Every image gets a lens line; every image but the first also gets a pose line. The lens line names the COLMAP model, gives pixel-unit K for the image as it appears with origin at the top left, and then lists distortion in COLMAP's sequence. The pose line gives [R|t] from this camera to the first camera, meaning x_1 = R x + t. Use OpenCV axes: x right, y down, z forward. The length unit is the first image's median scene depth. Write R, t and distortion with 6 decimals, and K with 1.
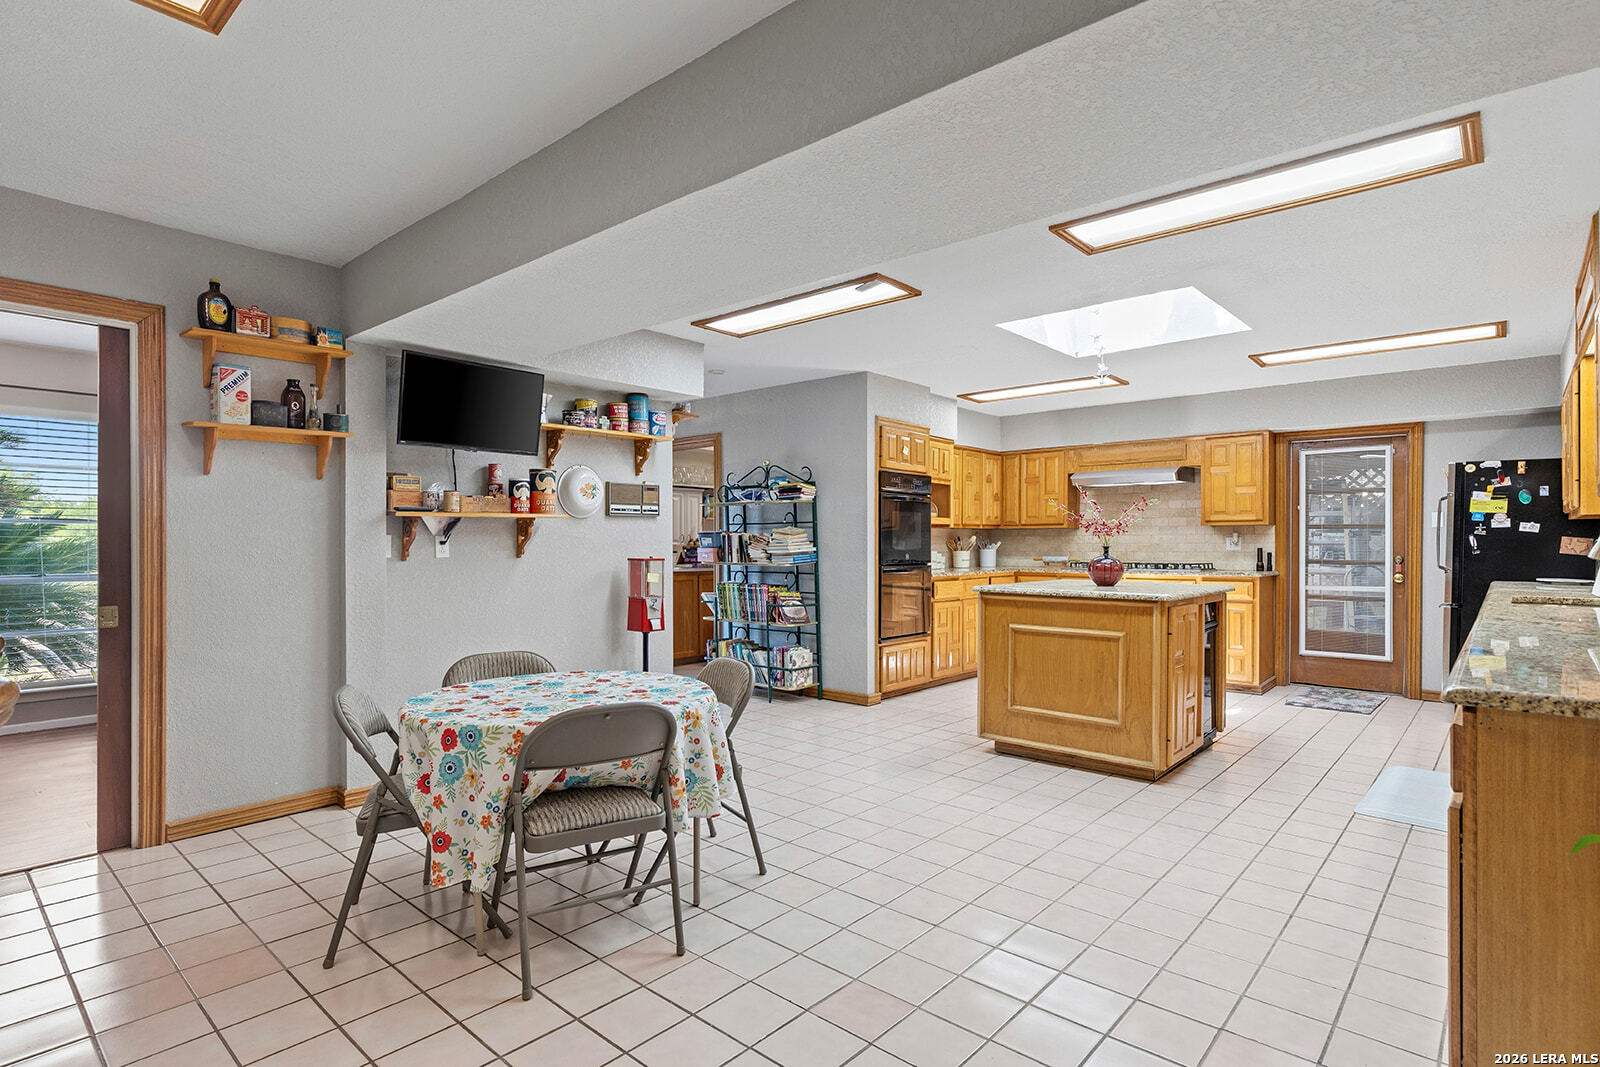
lens RADIAL K [[804.9, 0, 808.8], [0, 804.9, 547.9], [0, 0, 1]] dist [0.008776, -0.002501]
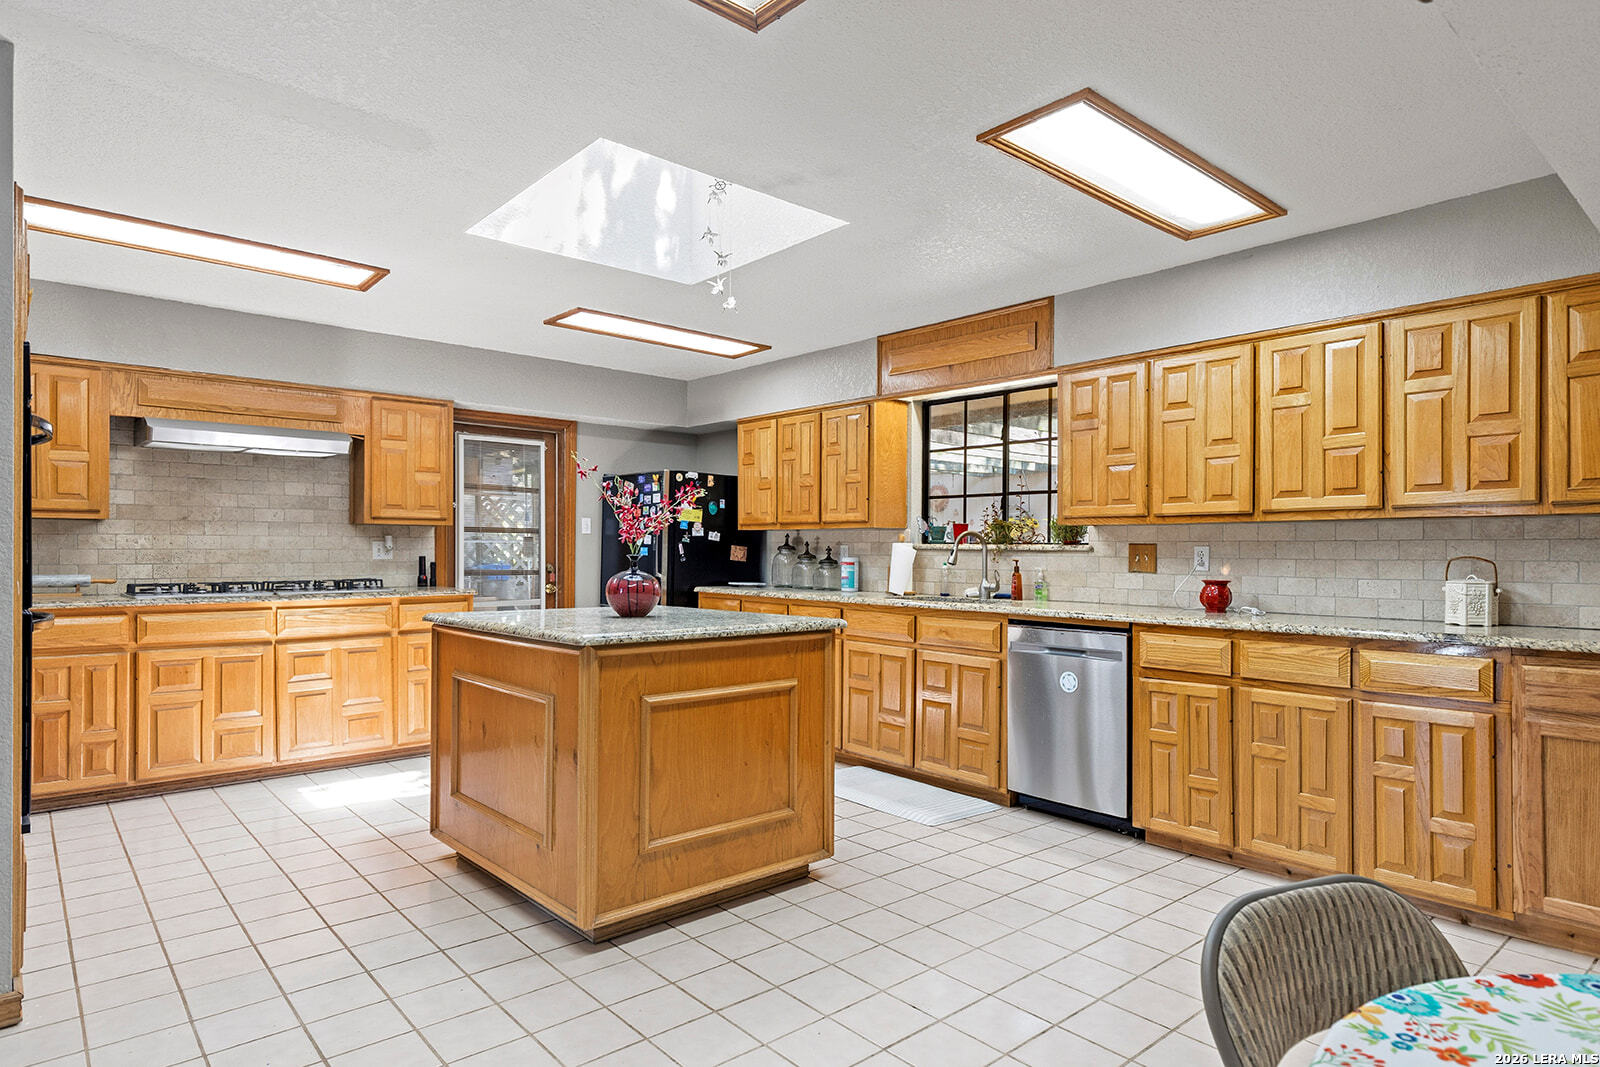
lens RADIAL K [[915.4, 0, 807.0], [0, 915.4, 553.0], [0, 0, 1]] dist [0.013494, -0.000999]
pose [[0.132059, -0.001635, 0.991240, -0.264816], [0.001894, 0.999997, 0.001397, -0.003645], [-0.991240, 0.001693, 0.132062, 0.596466]]
